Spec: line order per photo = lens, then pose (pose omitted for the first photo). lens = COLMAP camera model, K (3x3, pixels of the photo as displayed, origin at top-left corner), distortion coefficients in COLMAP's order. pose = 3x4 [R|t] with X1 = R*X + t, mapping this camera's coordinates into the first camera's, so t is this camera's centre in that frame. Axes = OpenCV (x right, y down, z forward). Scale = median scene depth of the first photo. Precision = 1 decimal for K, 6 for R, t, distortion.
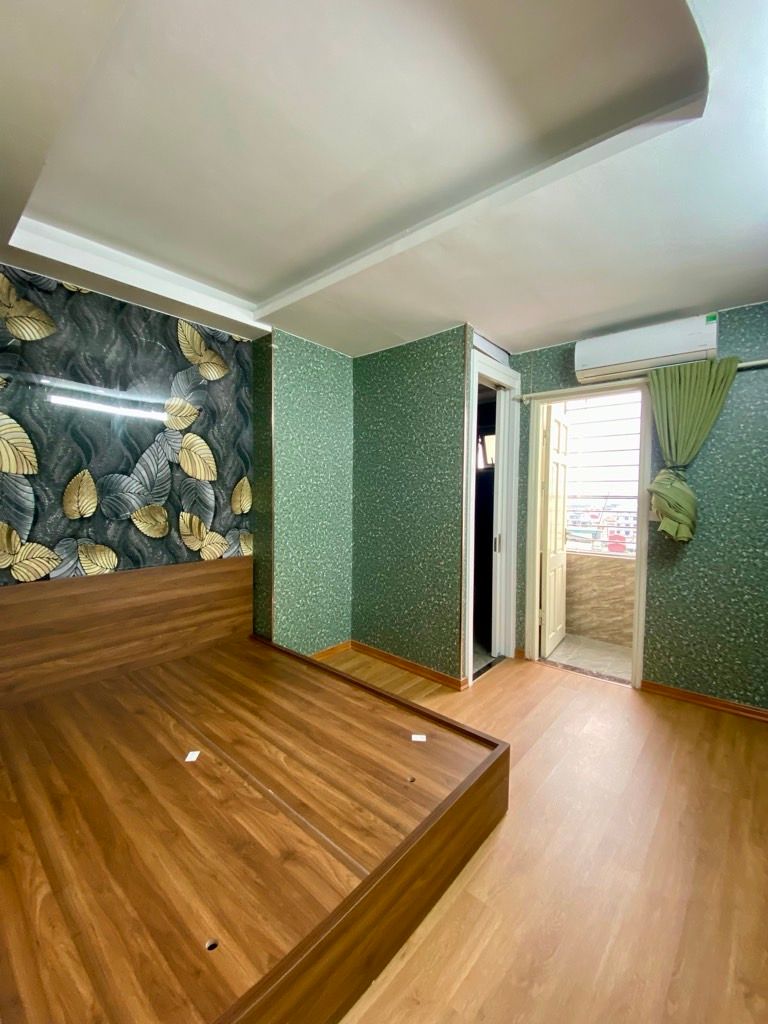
lens RADIAL K [[413.4, 0, 387.4], [0, 413.4, 509.3], [0, 0, 1]] dist [-0.000212, -0.011673]
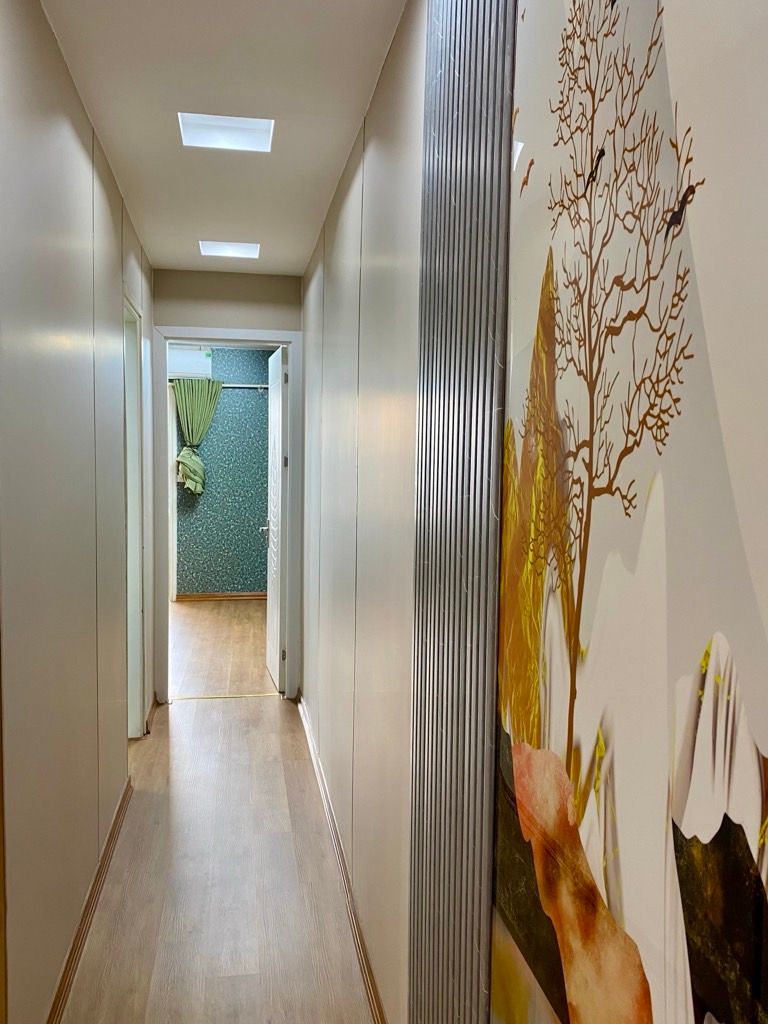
lens RADIAL K [[869.8, 0, 389.1], [0, 869.8, 511.3], [0, 0, 1]] dist [0.016713, -0.013062]
pose [[0.637496, -0.049498, 0.768862, -1.425078], [0.025190, 0.998740, 0.043410, 0.018195], [-0.770042, -0.008306, 0.637939, -1.740290]]
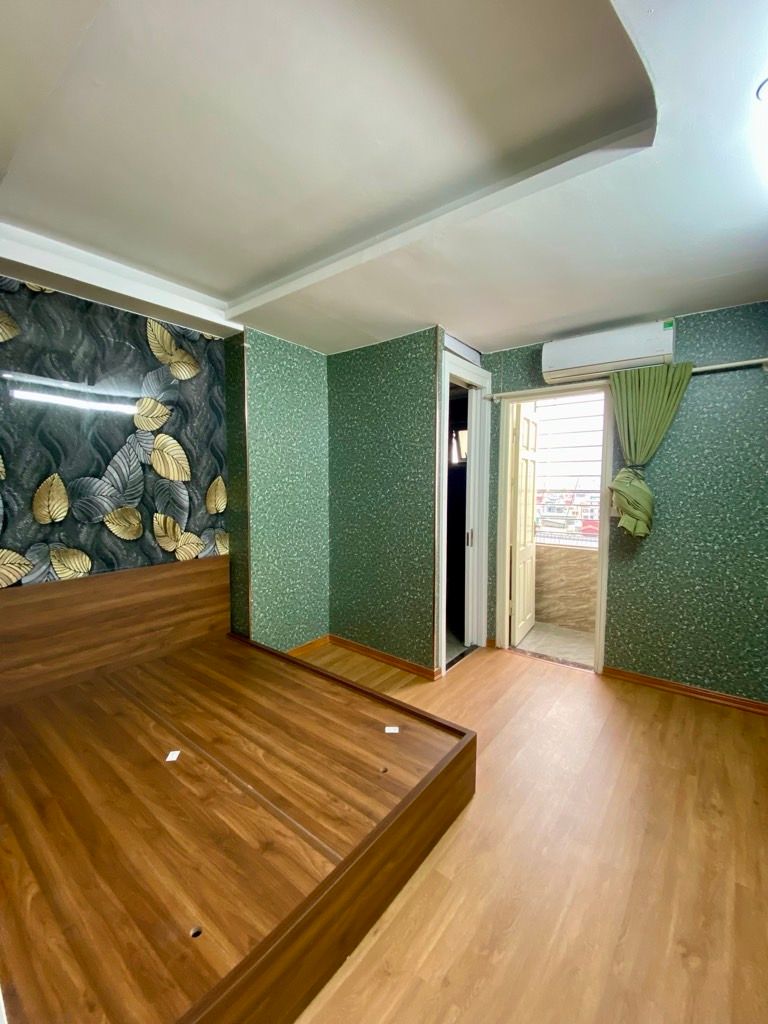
lens RADIAL K [[413.4, 0, 387.5], [0, 413.4, 509.5], [0, 0, 1]] dist [-0.000212, -0.011673]
pose [[0.998665, -0.010863, 0.050491, 0.013216], [0.009359, 0.999508, 0.029939, -0.030989], [-0.050792, -0.029426, 0.998276, -0.028328]]
